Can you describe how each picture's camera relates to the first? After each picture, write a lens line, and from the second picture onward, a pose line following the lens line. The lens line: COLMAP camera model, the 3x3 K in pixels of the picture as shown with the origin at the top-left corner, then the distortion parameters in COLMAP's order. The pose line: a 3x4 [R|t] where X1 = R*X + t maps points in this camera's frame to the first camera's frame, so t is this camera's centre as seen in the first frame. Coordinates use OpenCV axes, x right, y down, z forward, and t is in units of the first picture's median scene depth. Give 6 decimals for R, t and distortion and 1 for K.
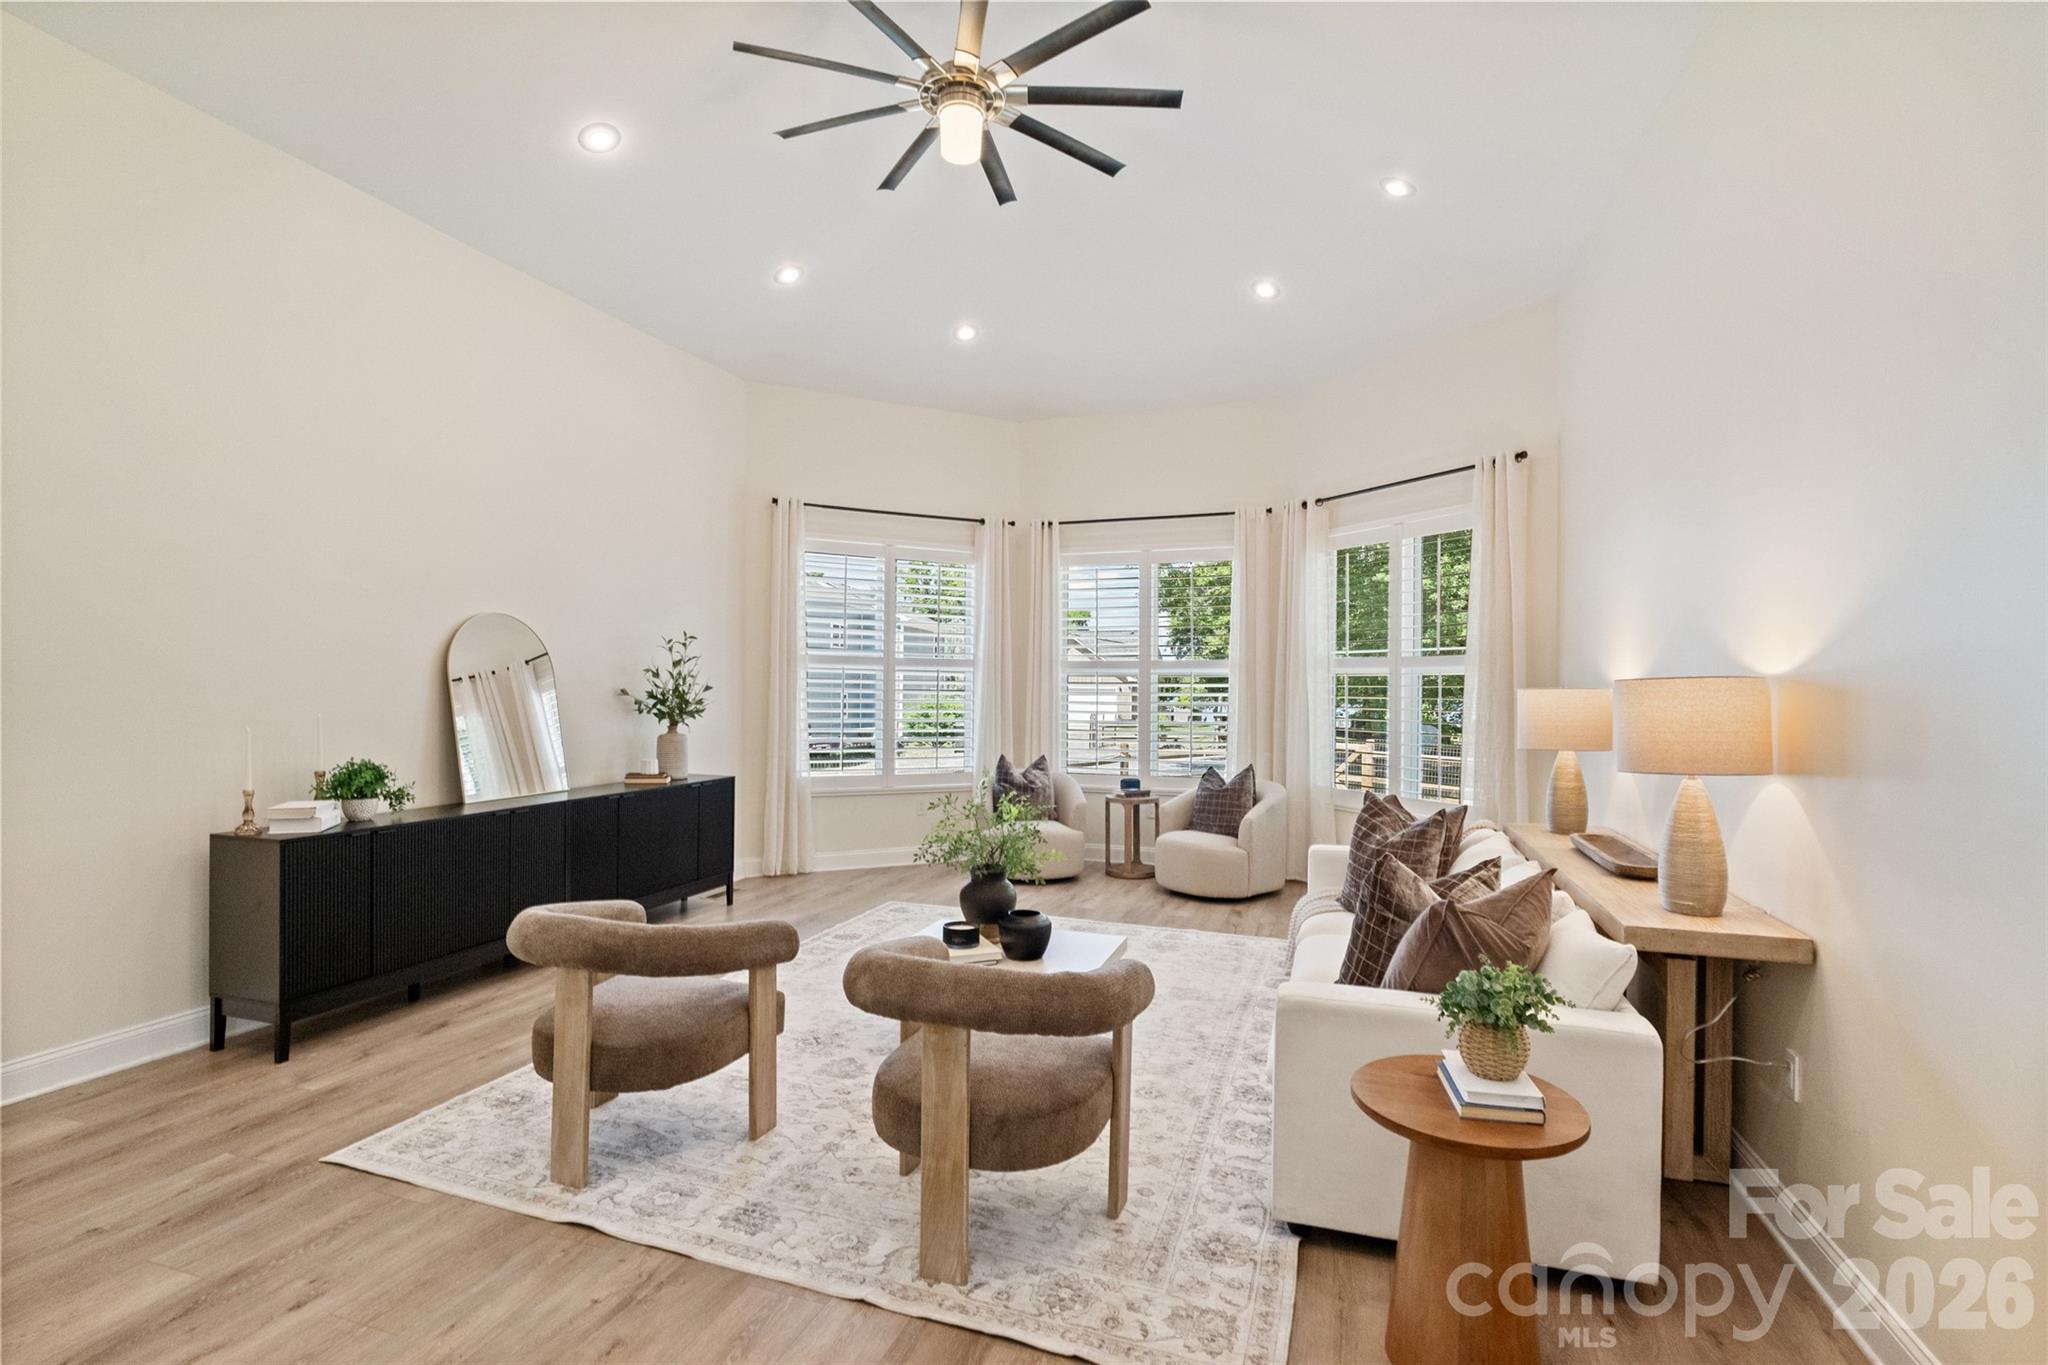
lens RADIAL K [[989.6, 0, 1023.1], [0, 989.6, 677.4], [0, 0, 1]] dist [-0.003671, 0.000156]
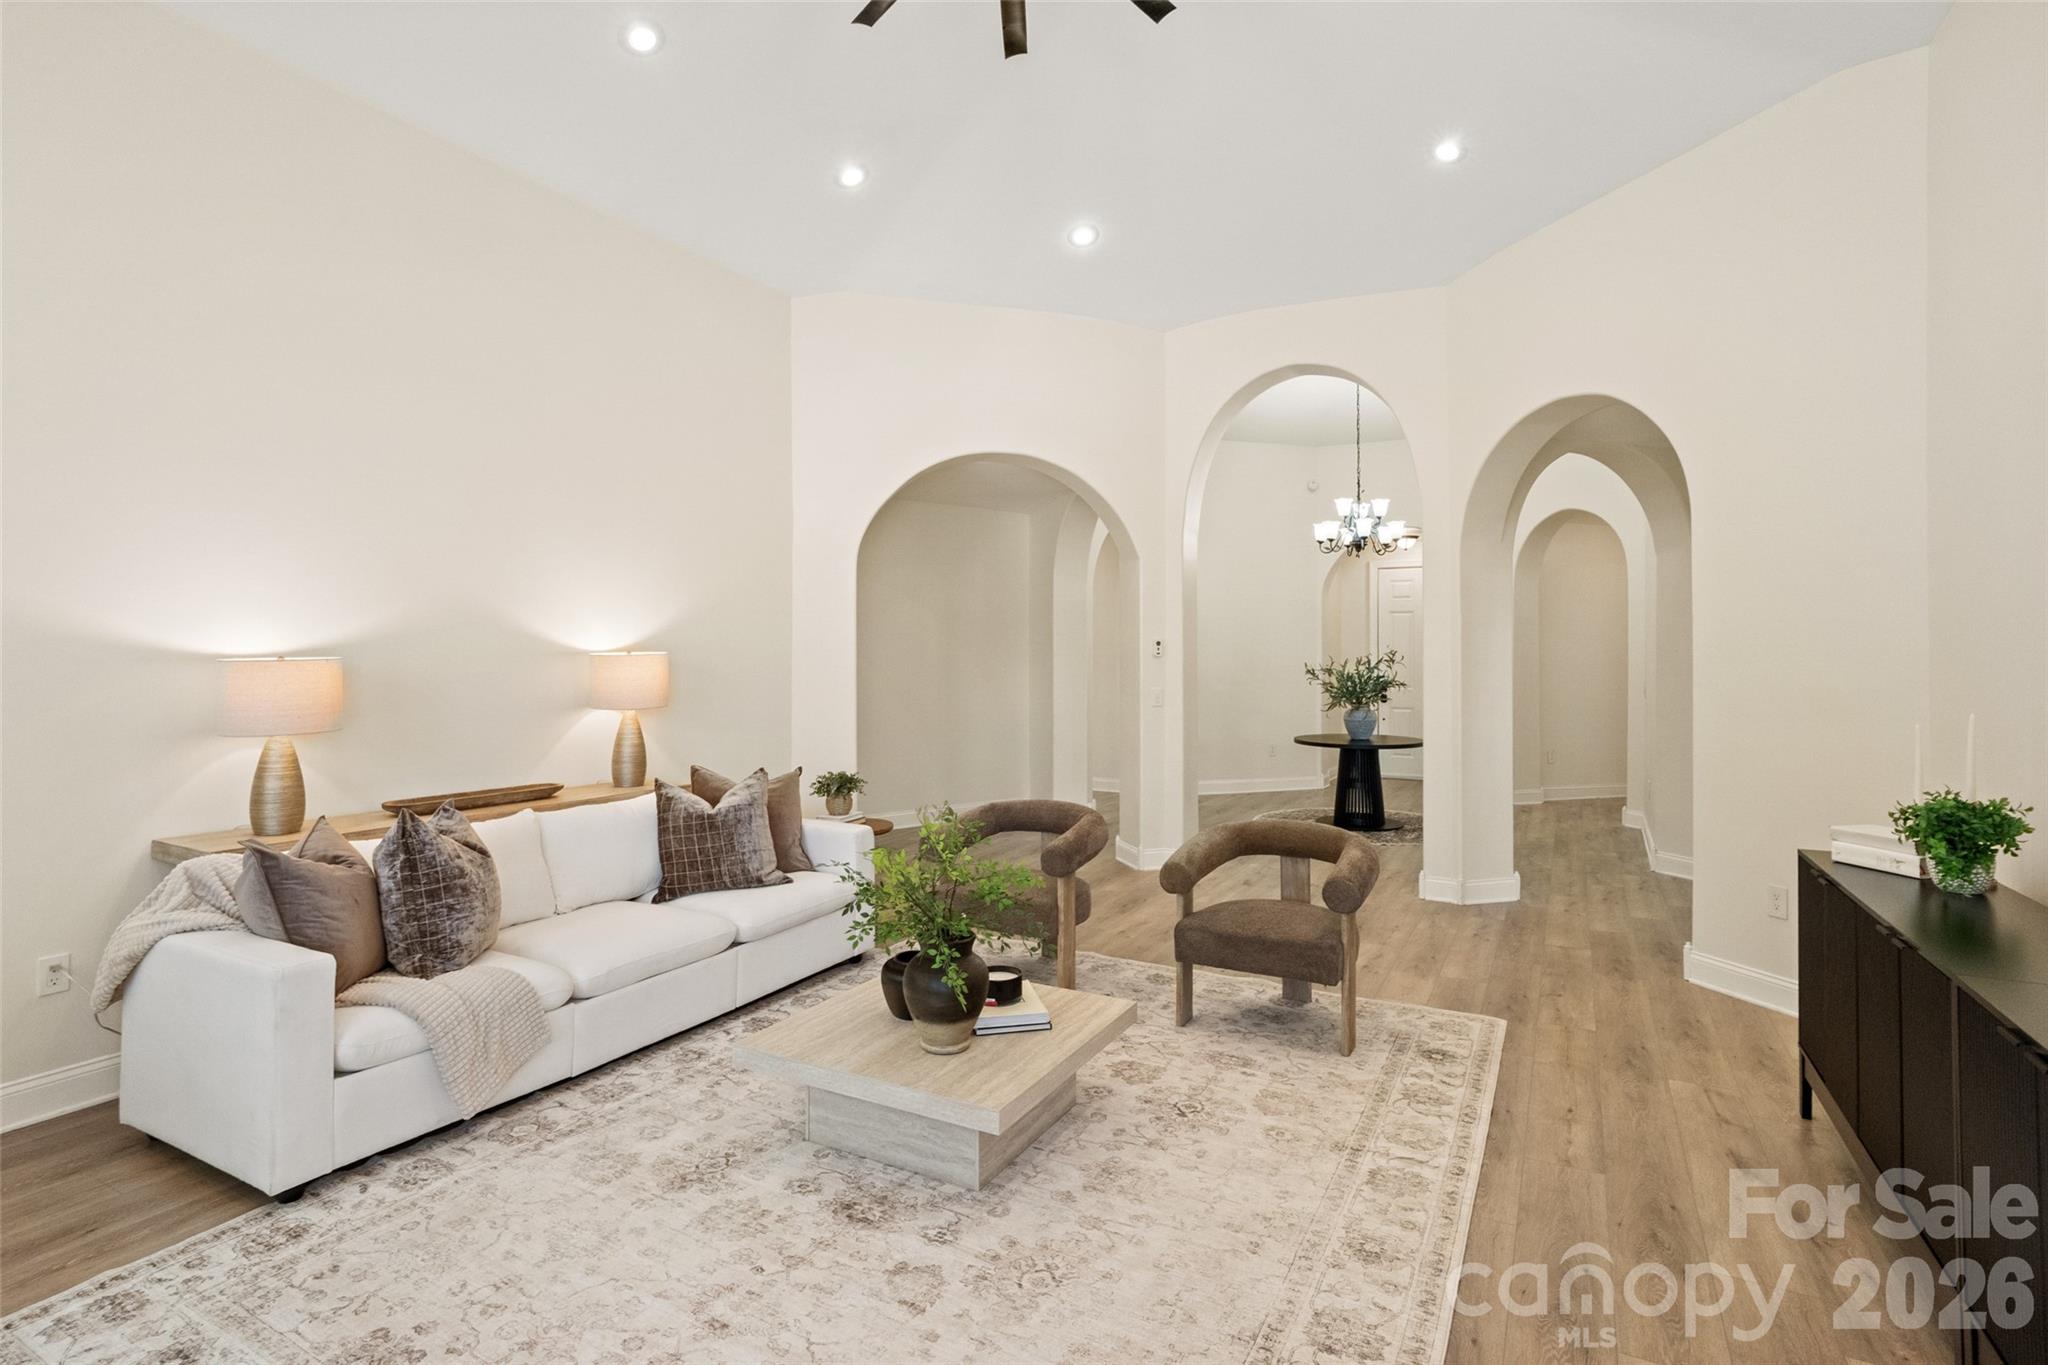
lens RADIAL K [[983.4, 0, 1022.0], [0, 983.4, 660.2], [0, 0, 1]] dist [-0.004178, -0.000712]
pose [[-0.984821, -0.008246, 0.173375, -0.142644], [-0.009485, 0.999935, -0.006322, 0.007353], [-0.173311, -0.007871, -0.984836, 1.182342]]
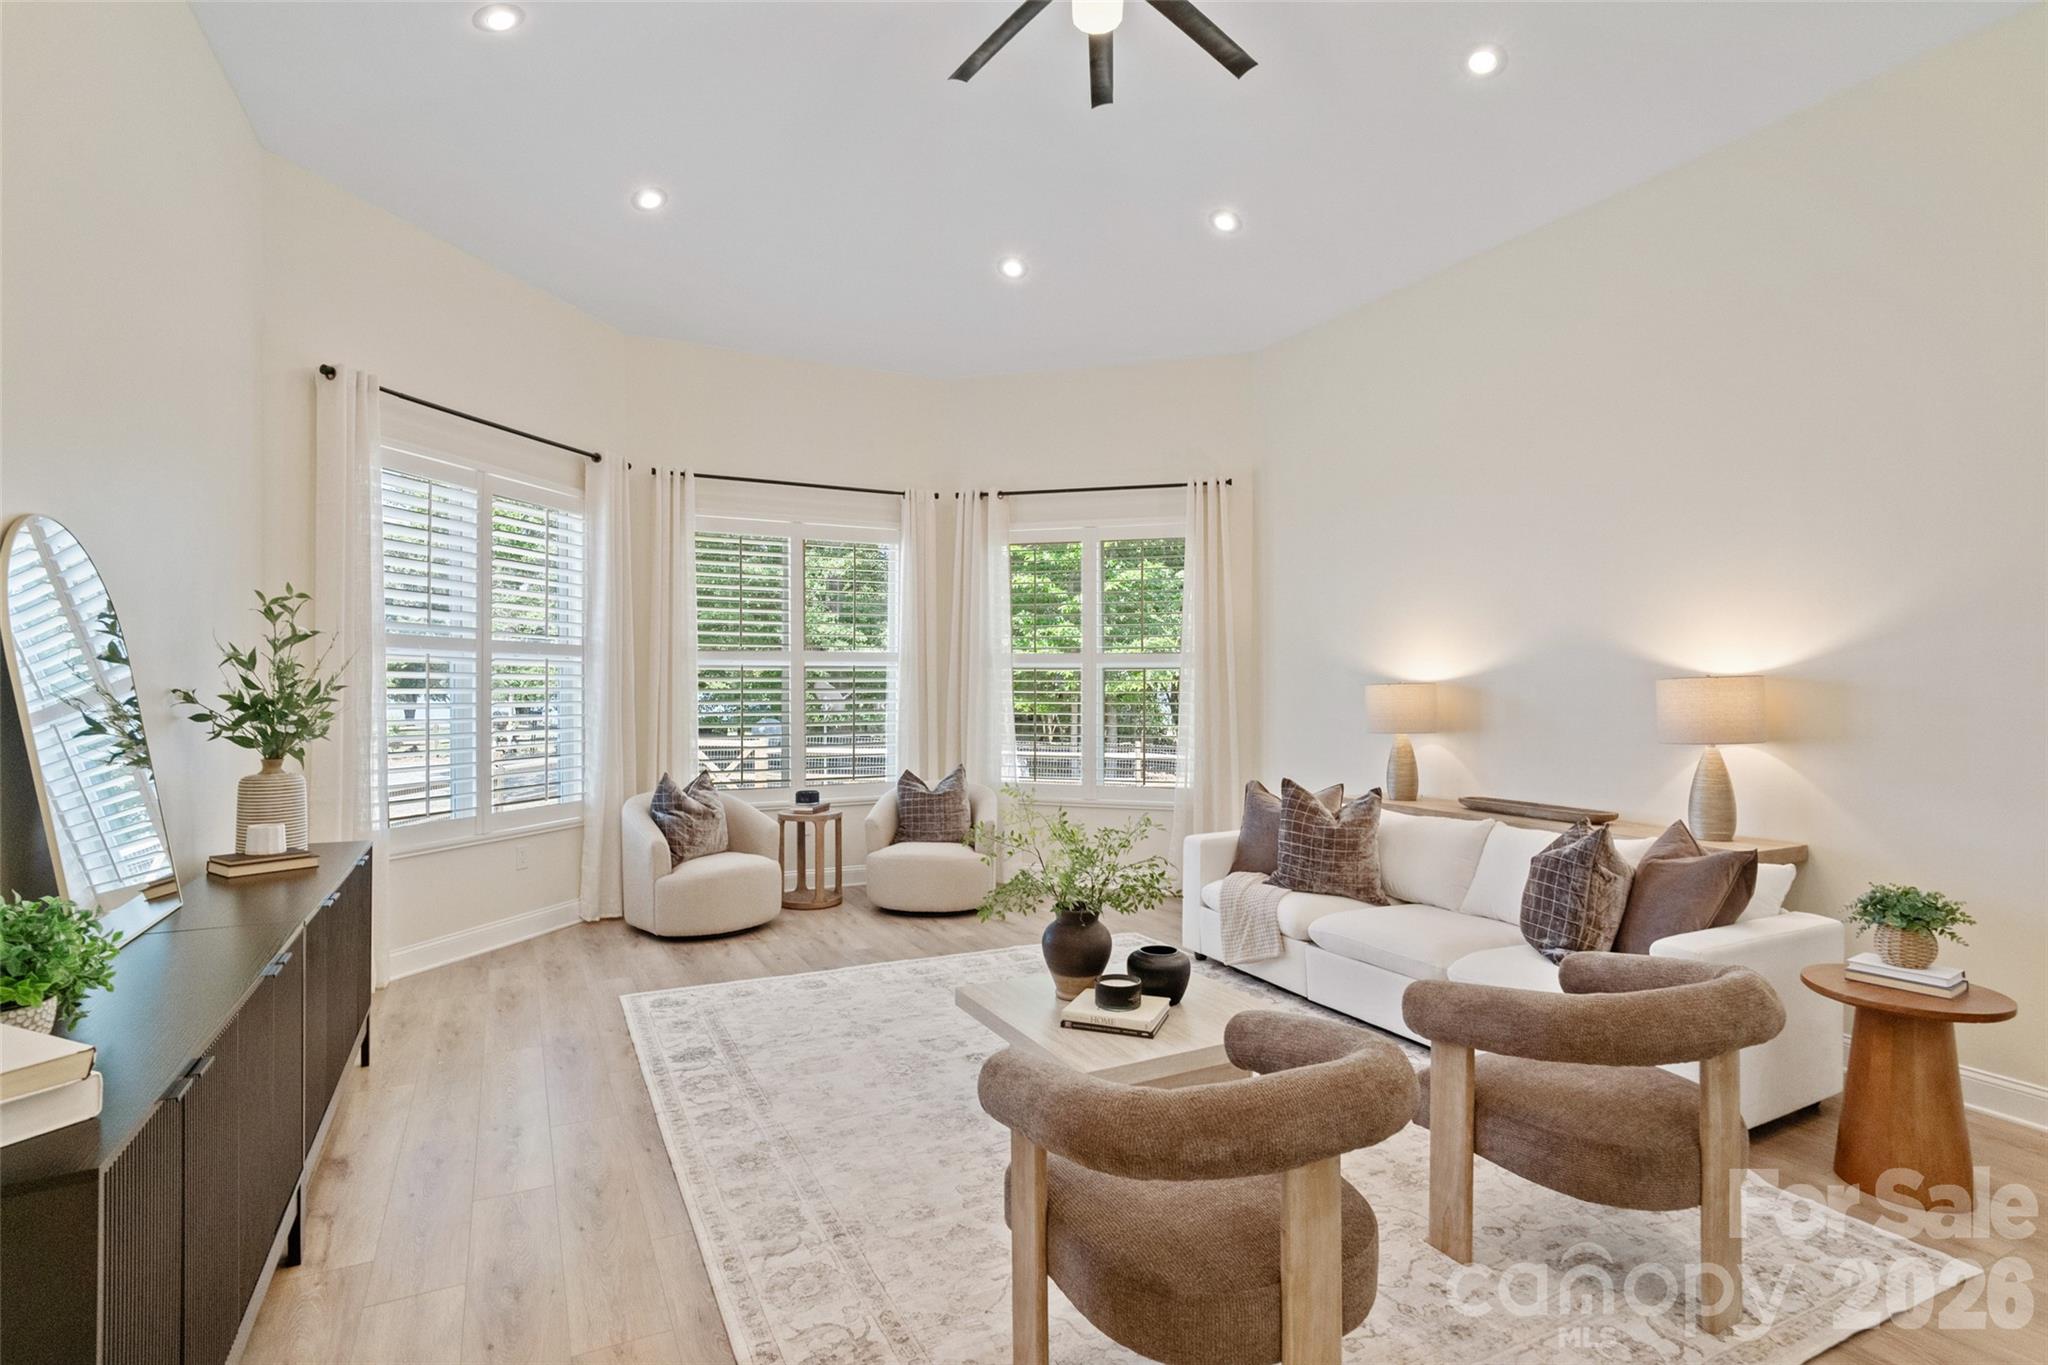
lens RADIAL K [[989.6, 0, 1023.1], [0, 989.6, 677.4], [0, 0, 1]] dist [-0.003671, 0.000156]
pose [[0.685060, -0.001546, 0.728485, -0.470639], [-0.004144, 0.999973, 0.006019, -0.000023], [-0.728475, -0.007143, 0.685035, 0.347143]]
